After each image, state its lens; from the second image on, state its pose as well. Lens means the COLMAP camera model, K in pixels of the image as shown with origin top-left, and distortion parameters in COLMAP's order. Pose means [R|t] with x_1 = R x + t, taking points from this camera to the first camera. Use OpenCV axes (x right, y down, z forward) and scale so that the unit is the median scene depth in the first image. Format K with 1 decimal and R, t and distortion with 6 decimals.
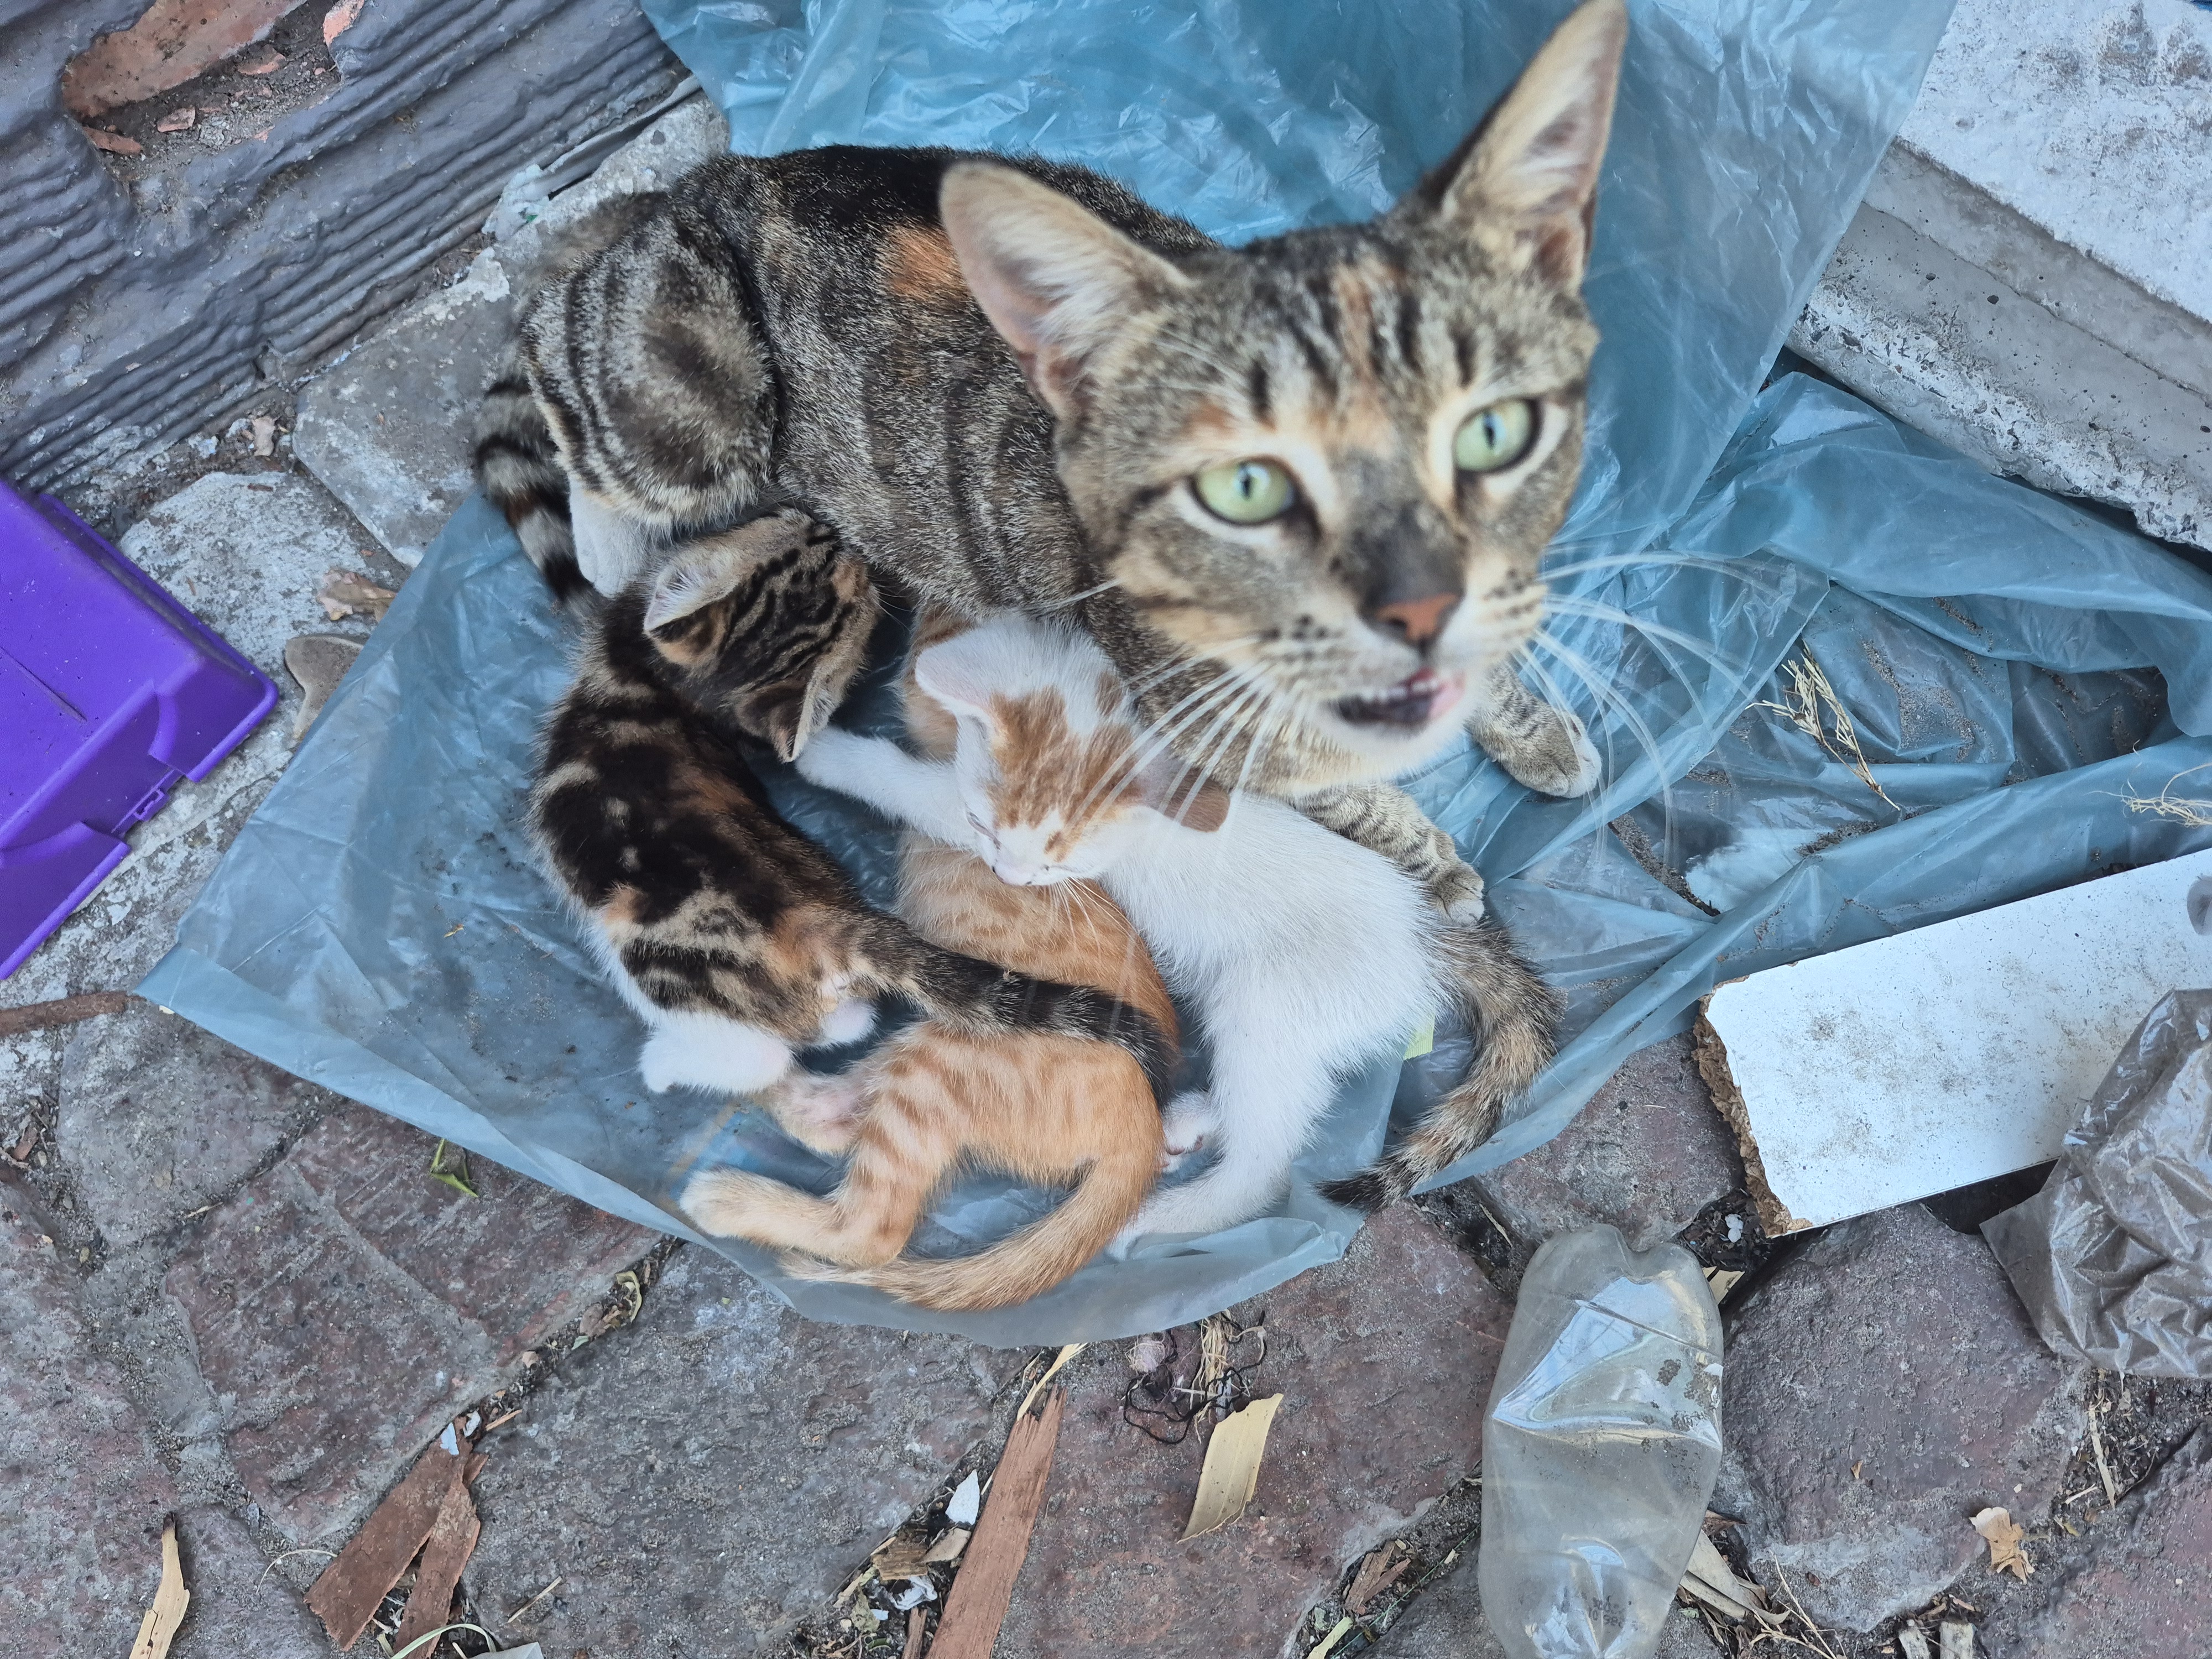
lens RADIAL K [[1541.5, 0, 1113.4], [0, 1541.5, 817.9], [0, 0, 1]] dist [0.073833, -0.077757]
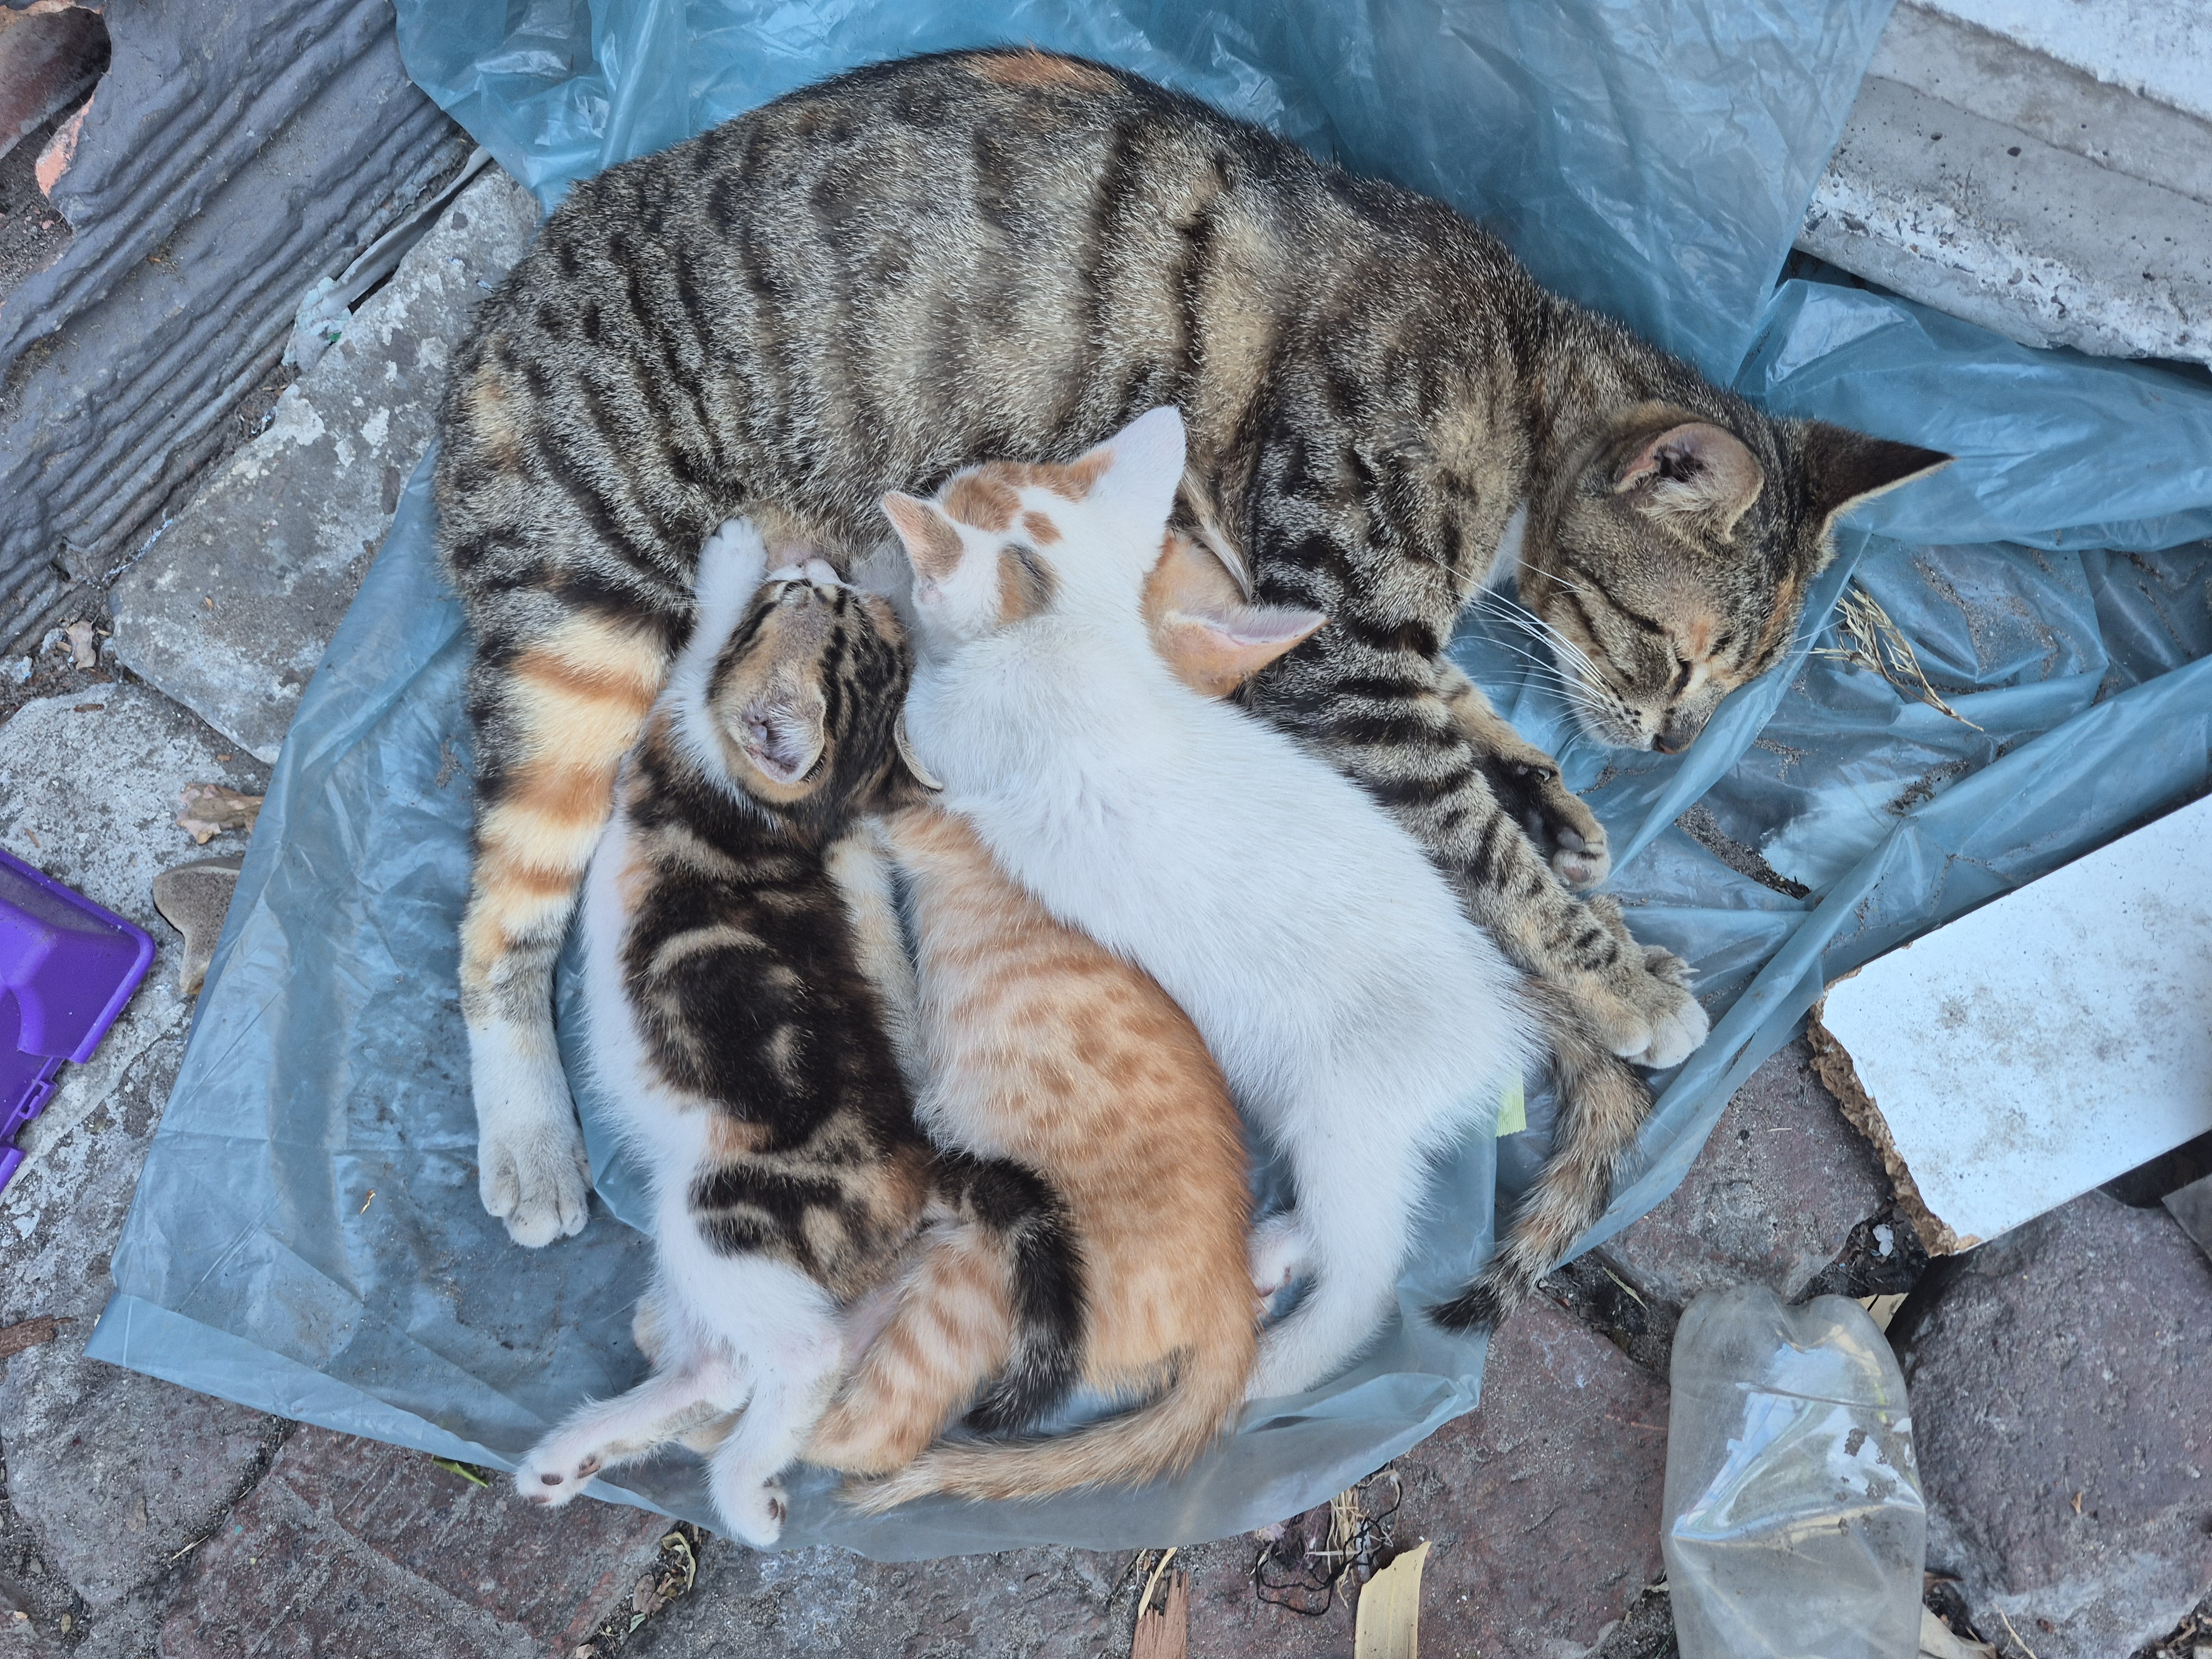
lens RADIAL K [[1541.5, 0, 1112.5], [0, 1541.5, 829.2], [0, 0, 1]] dist [0.073833, -0.077757]
pose [[0.983317, -0.181666, 0.009222, -0.003408], [0.180953, 0.982107, 0.052162, -0.099698], [-0.018533, -0.049623, 0.998596, 0.128689]]
